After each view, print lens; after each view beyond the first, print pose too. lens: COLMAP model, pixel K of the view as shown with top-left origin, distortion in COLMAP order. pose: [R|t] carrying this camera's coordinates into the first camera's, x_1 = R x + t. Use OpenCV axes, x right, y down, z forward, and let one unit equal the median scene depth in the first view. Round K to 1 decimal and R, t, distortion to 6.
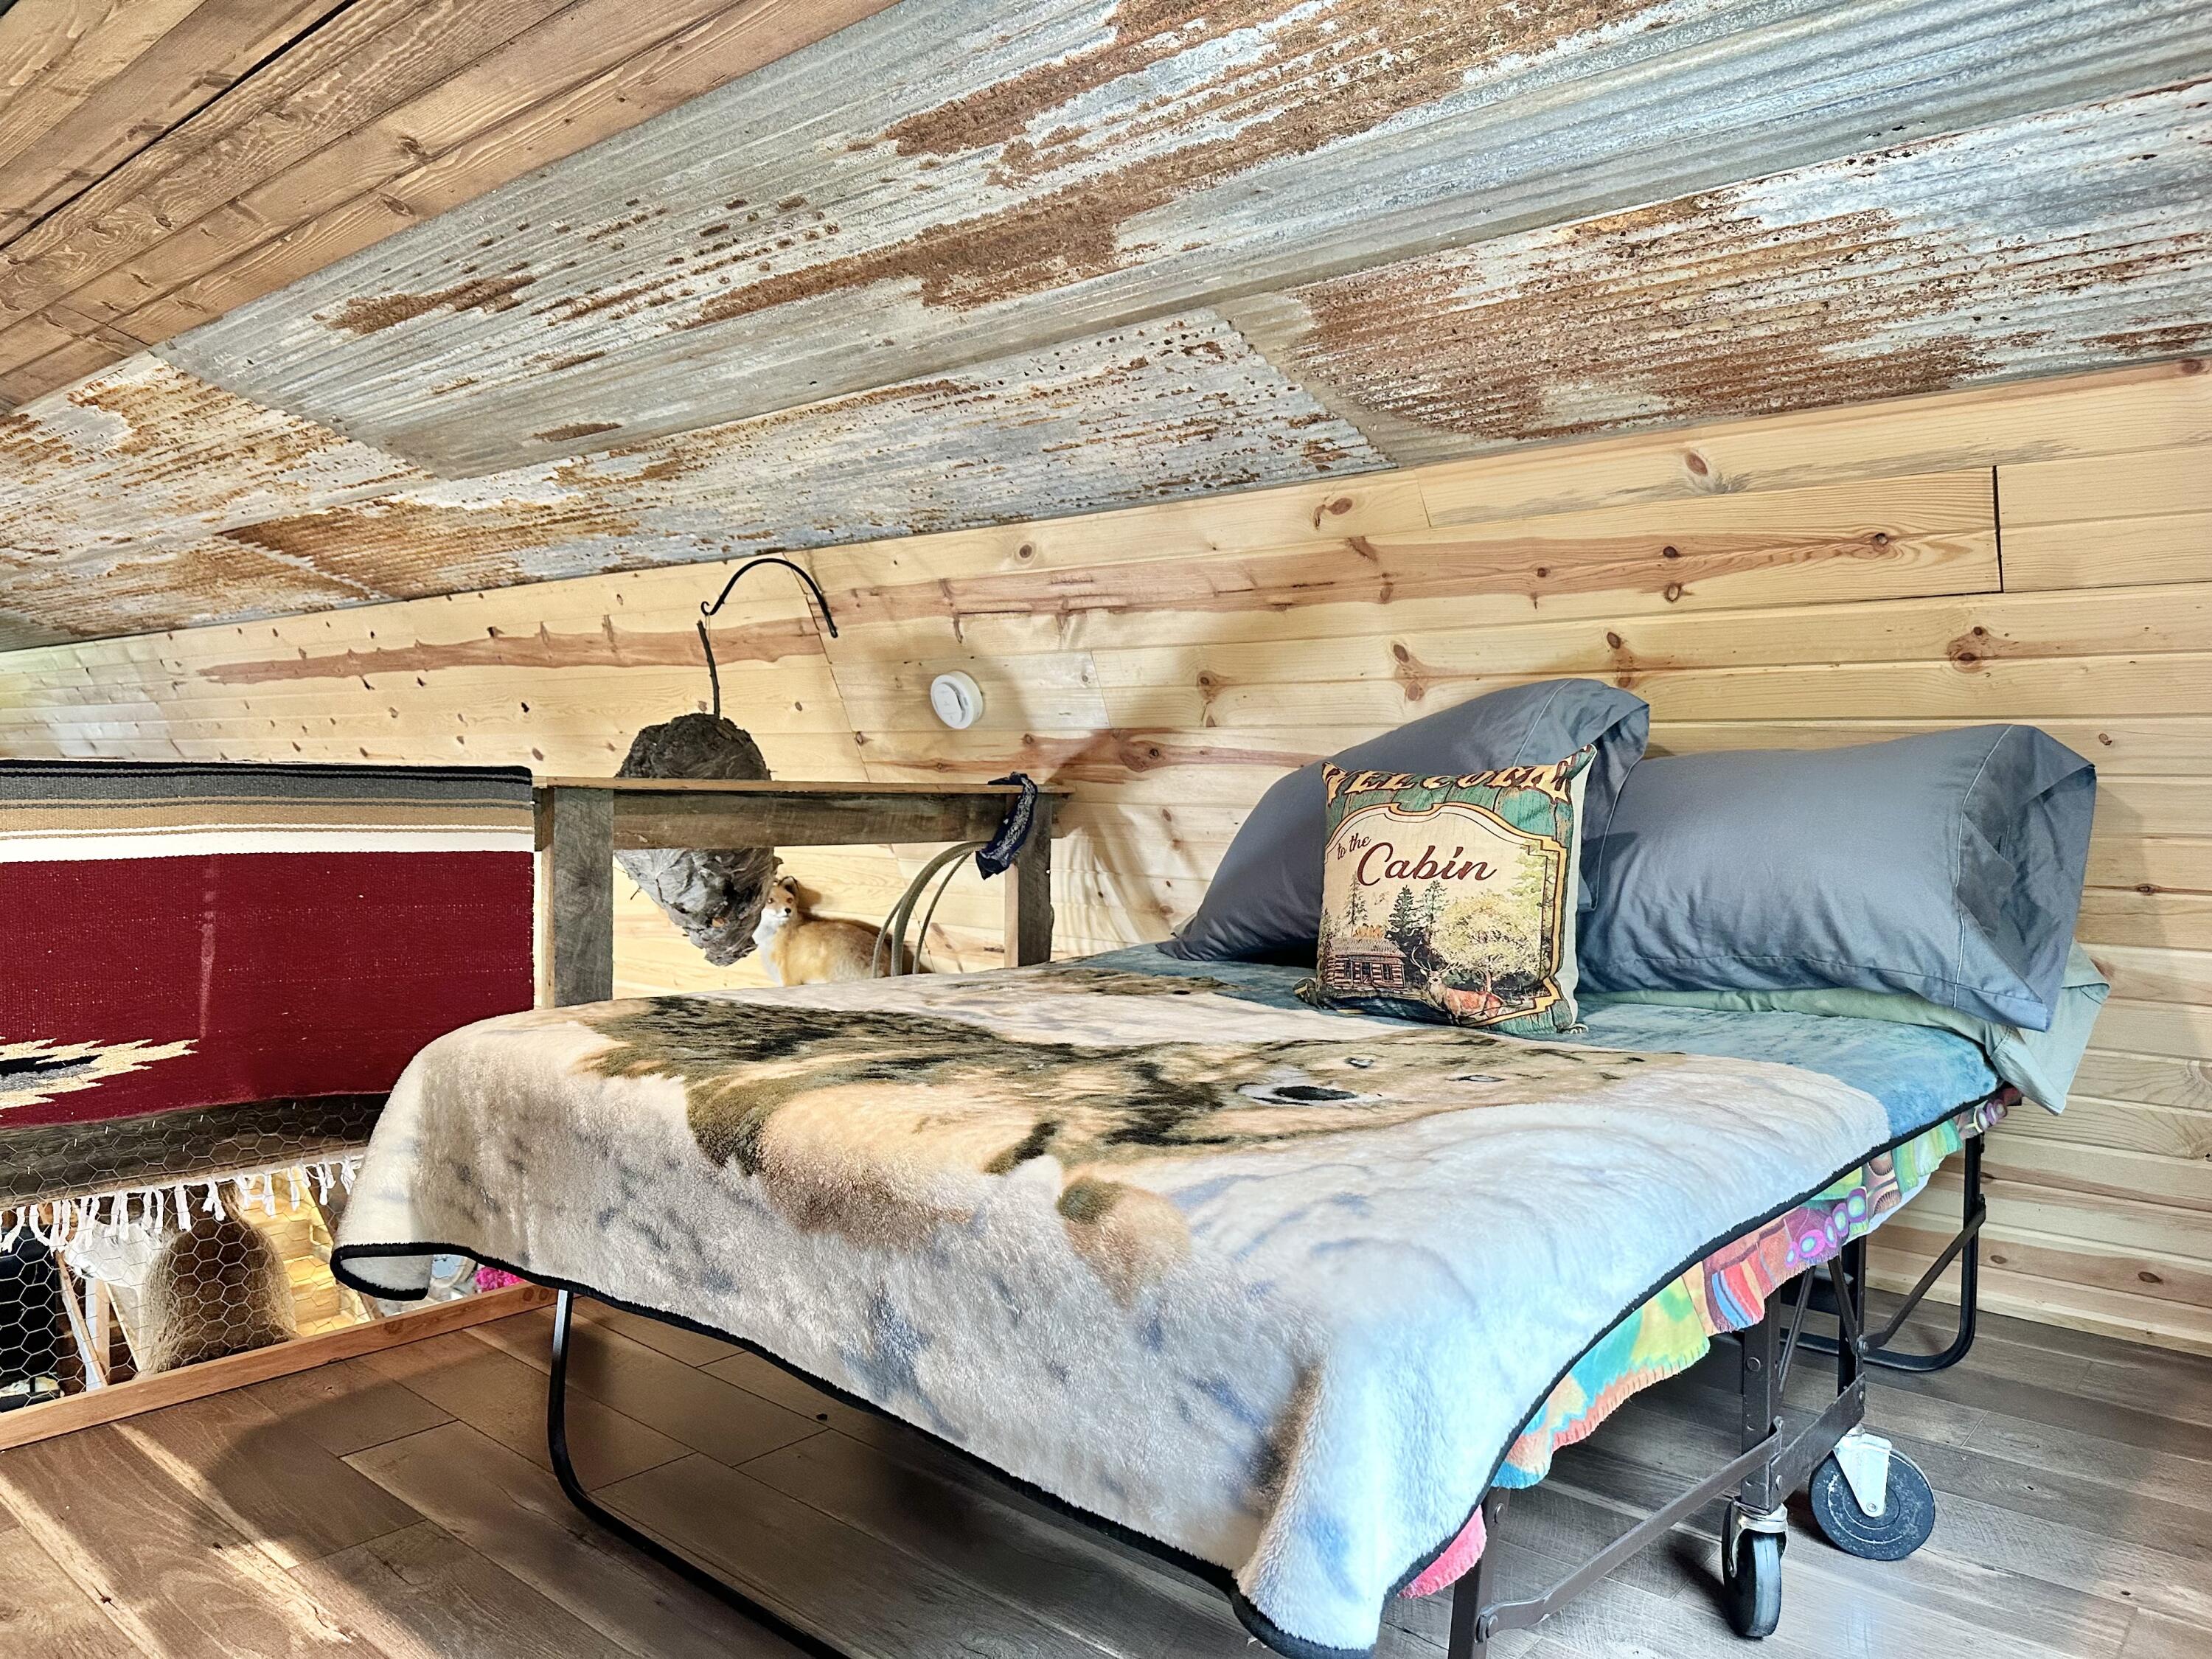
lens RADIAL K [[1598.8, 0, 1079.7], [0, 1598.8, 871.9], [0, 0, 1]] dist [0.084392, -0.047662]
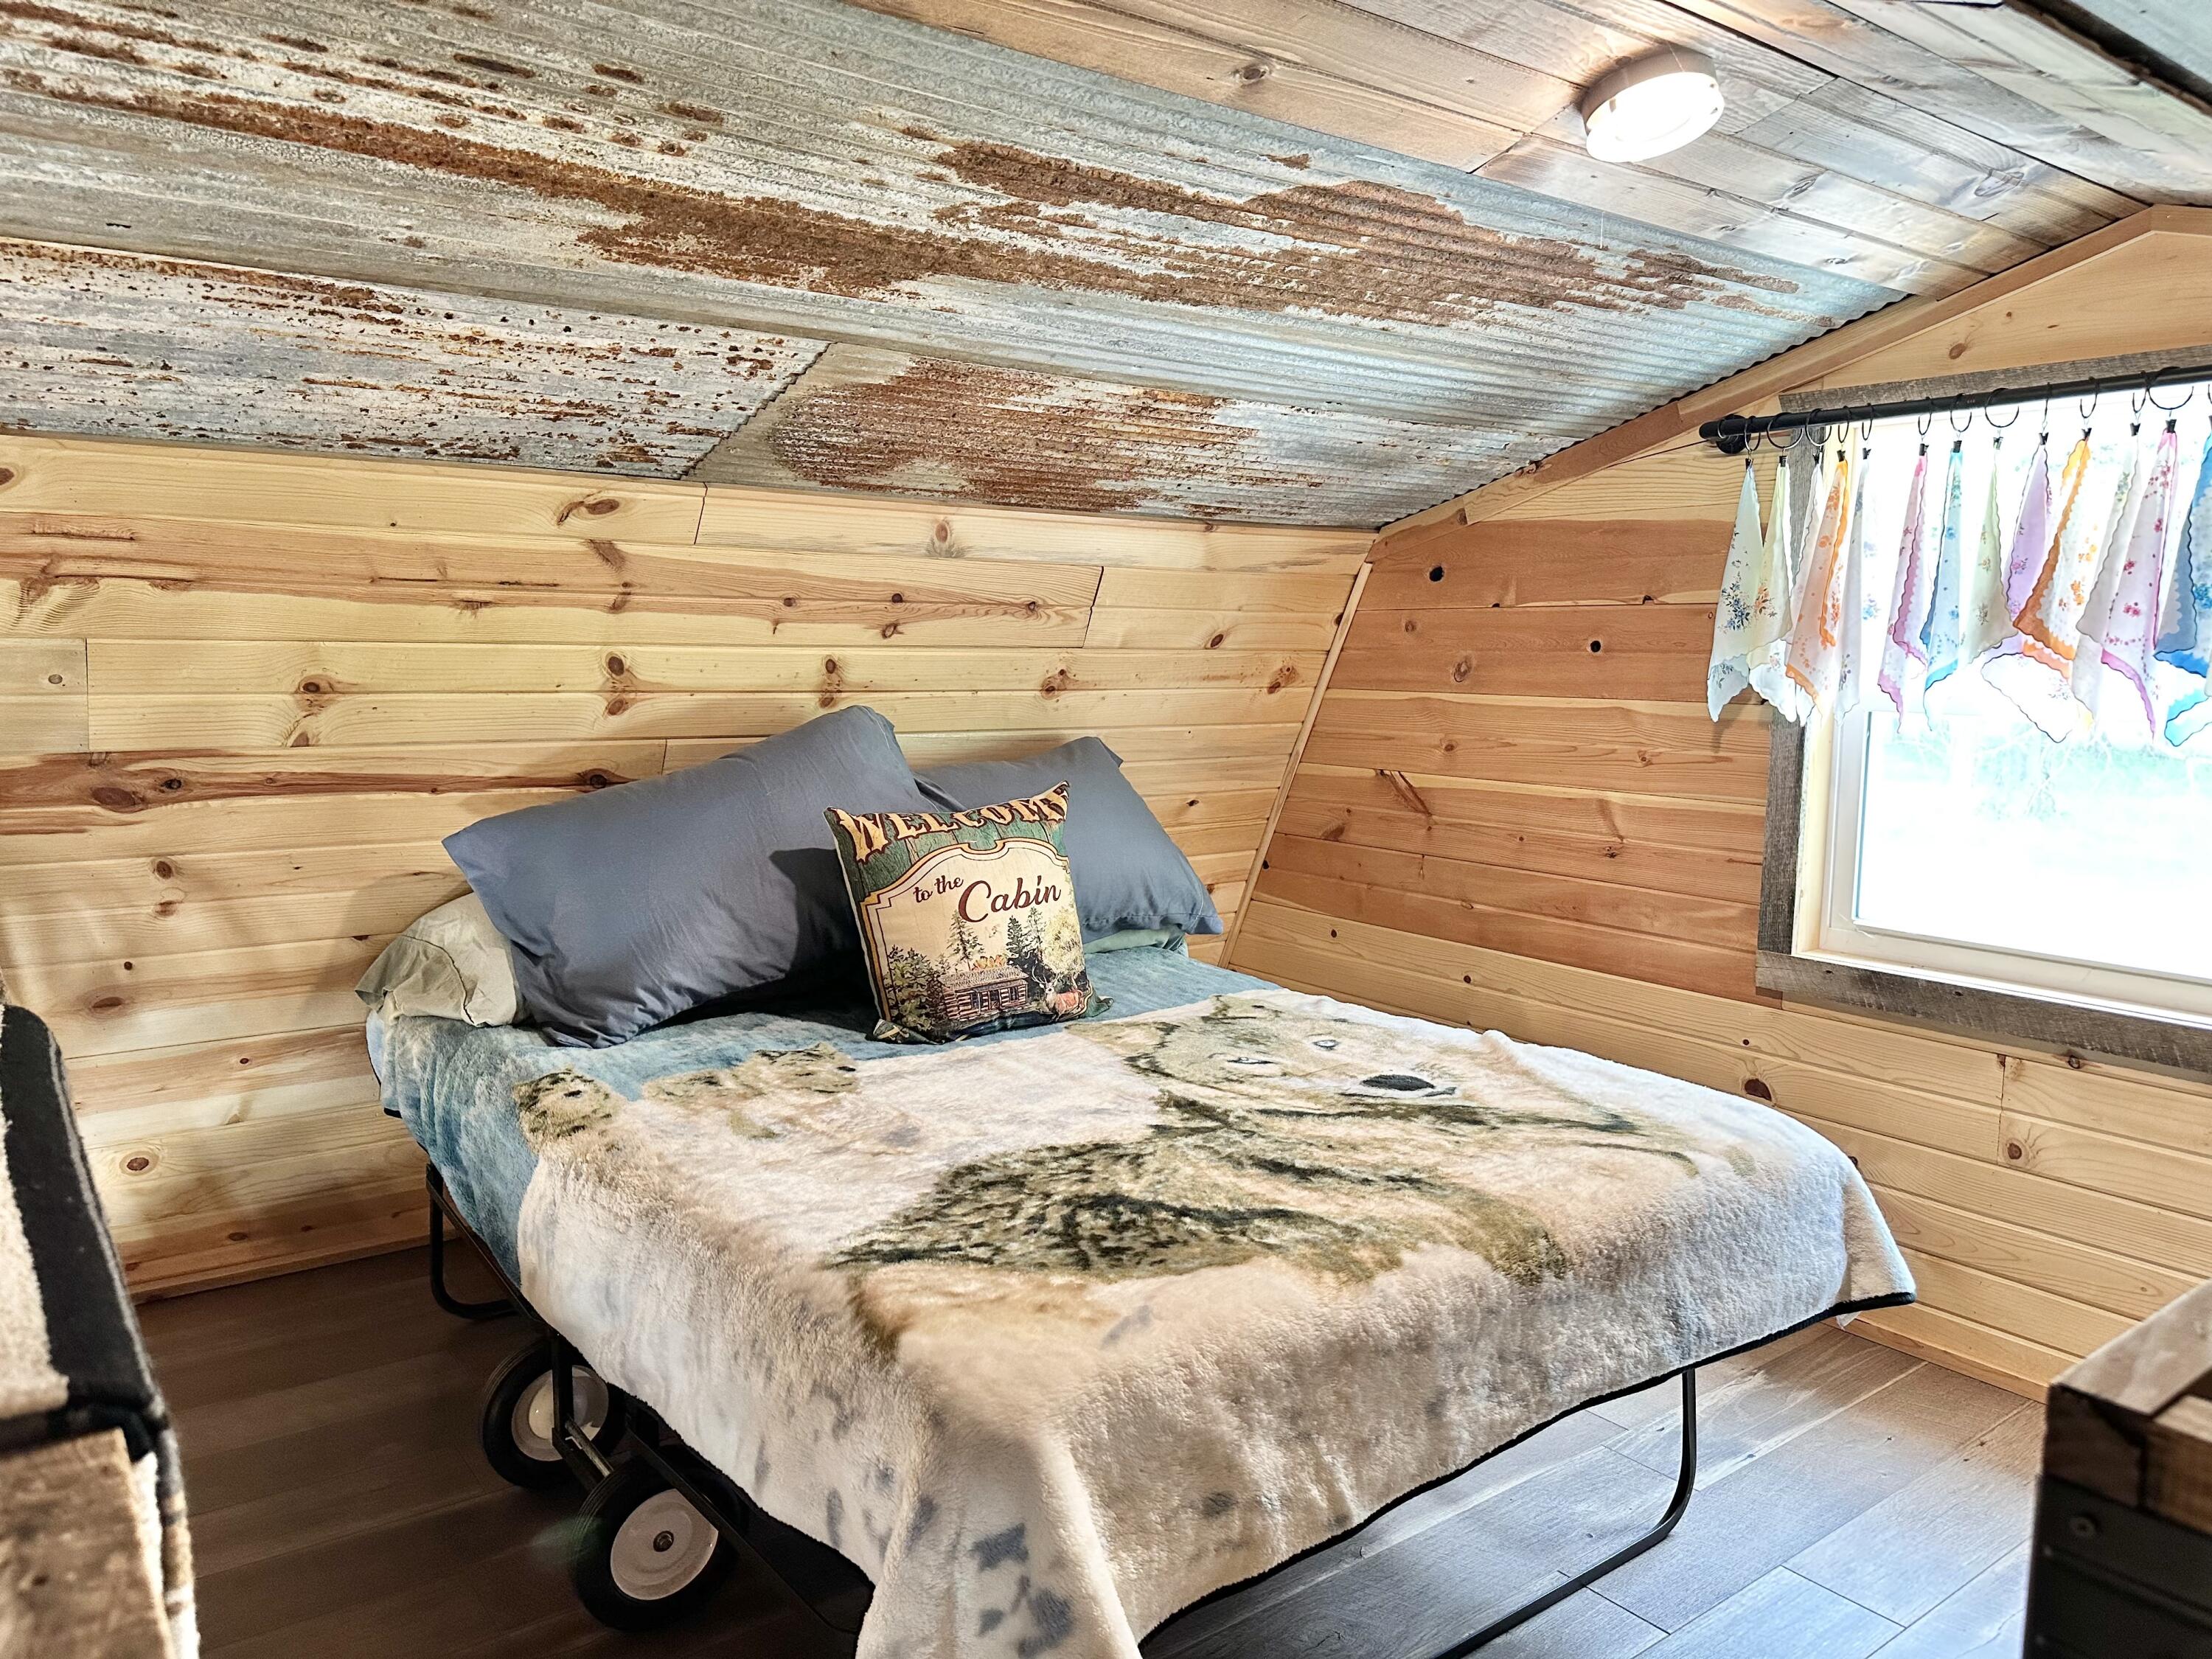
lens RADIAL K [[1598.8, 0, 1108.1], [0, 1598.8, 844.9], [0, 0, 1]] dist [0.084392, -0.047662]
pose [[0.174375, -0.140939, 0.974541, -0.615332], [0.048255, 0.989738, 0.134502, -0.132692], [-0.983496, 0.023573, 0.179387, 0.504836]]
